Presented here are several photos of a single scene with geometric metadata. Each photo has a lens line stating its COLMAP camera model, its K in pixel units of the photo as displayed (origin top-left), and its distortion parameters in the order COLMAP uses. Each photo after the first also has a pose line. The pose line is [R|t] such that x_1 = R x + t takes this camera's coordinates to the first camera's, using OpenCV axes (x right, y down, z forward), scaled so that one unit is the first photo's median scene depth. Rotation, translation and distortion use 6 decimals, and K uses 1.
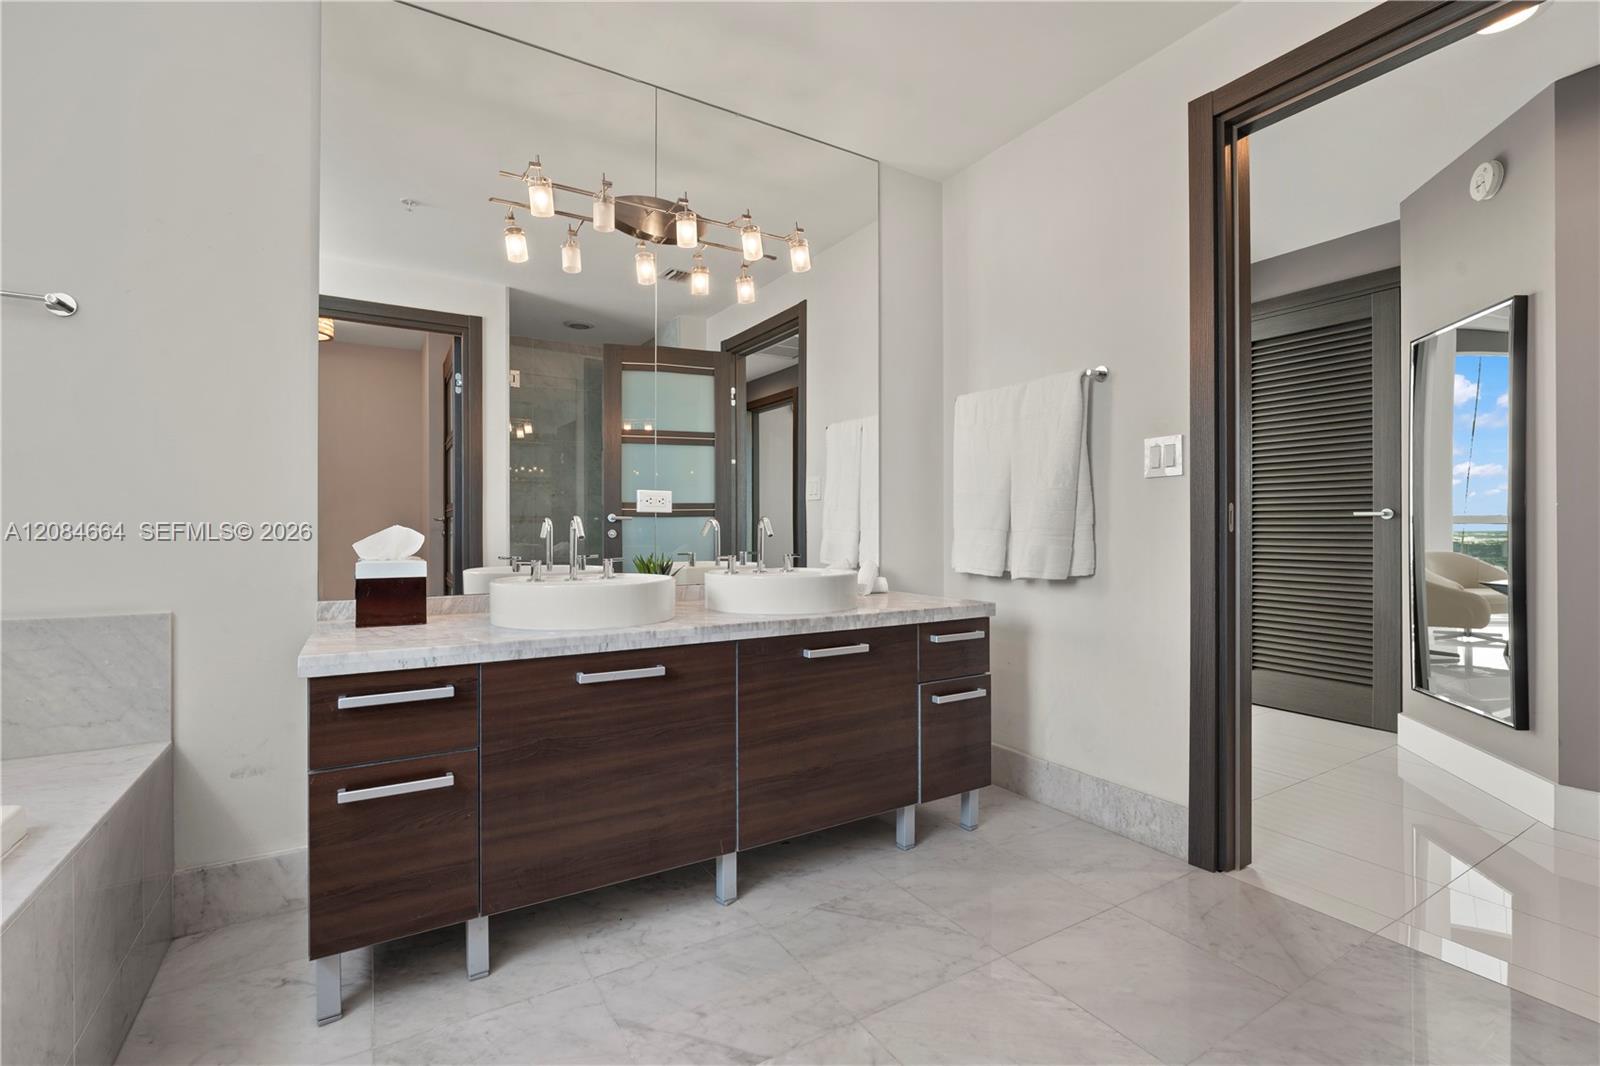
lens RADIAL K [[708.9, 0, 797.9], [0, 708.9, 540.8], [0, 0, 1]] dist [-0.007998, 0.000290]
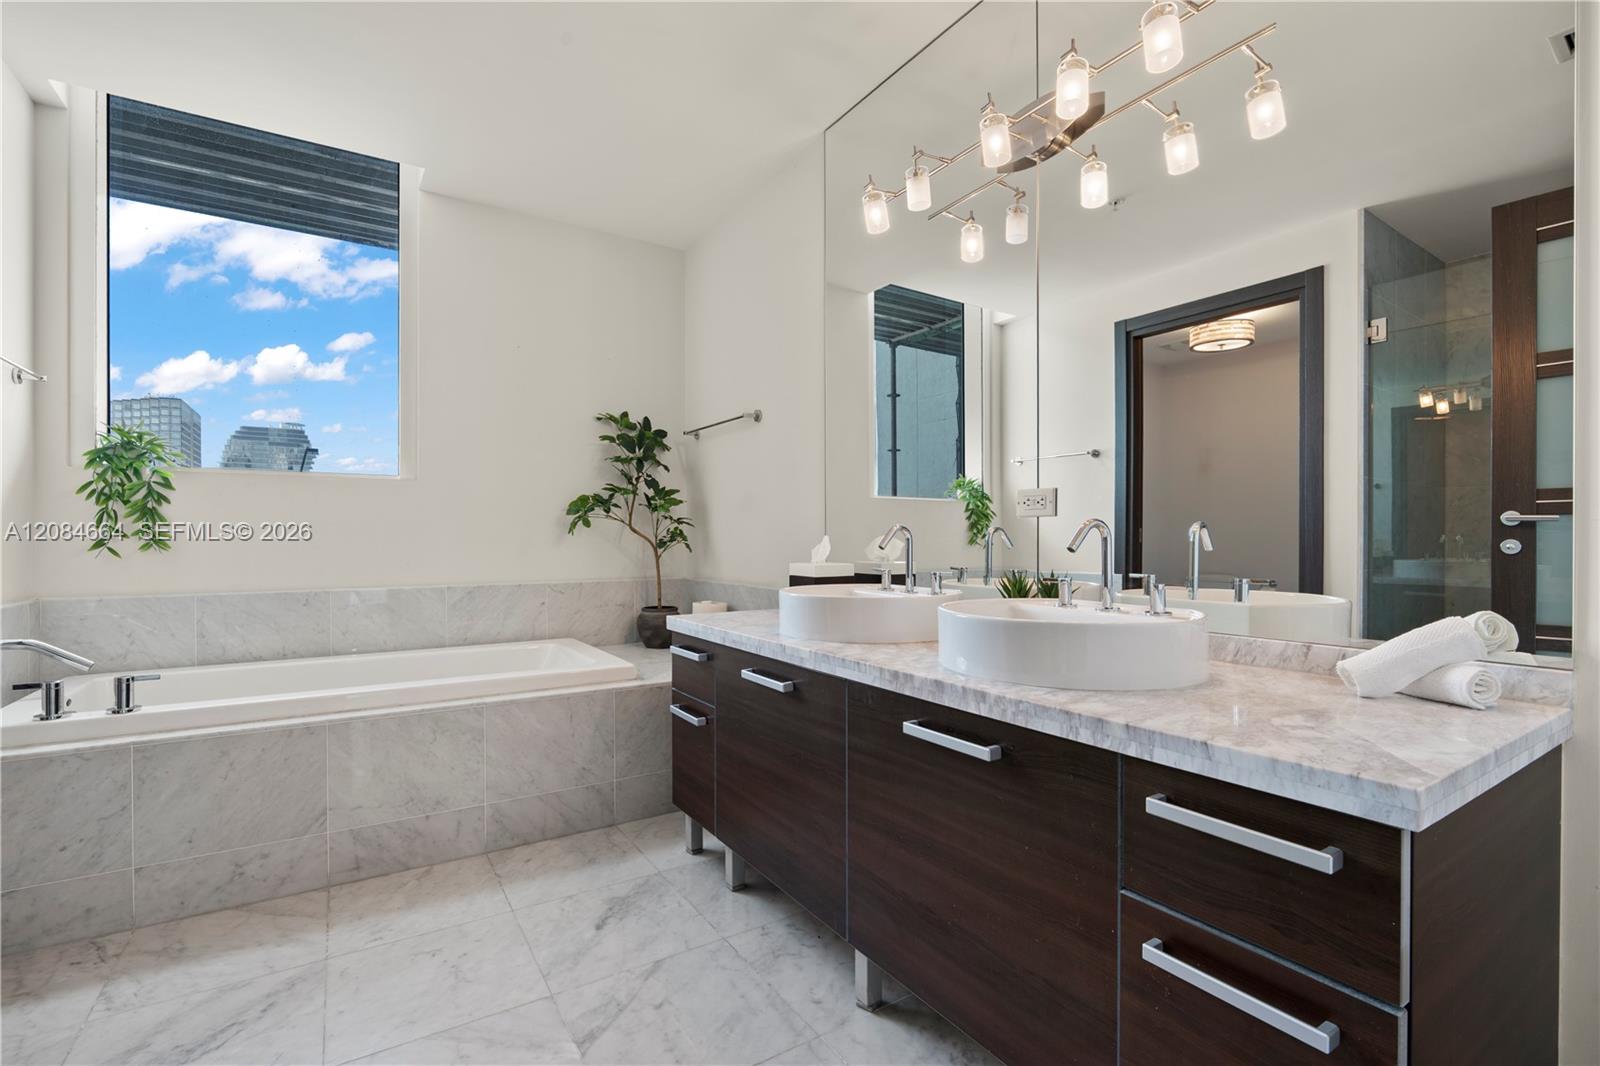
lens RADIAL K [[708.9, 0, 797.9], [0, 708.9, 540.8], [0, 0, 1]] dist [-0.007998, 0.000290]
pose [[0.028351, 0.003610, -0.999592, 0.698425], [-0.013818, 0.999899, 0.003219, -0.017586], [0.999503, 0.013721, 0.028398, 0.895776]]
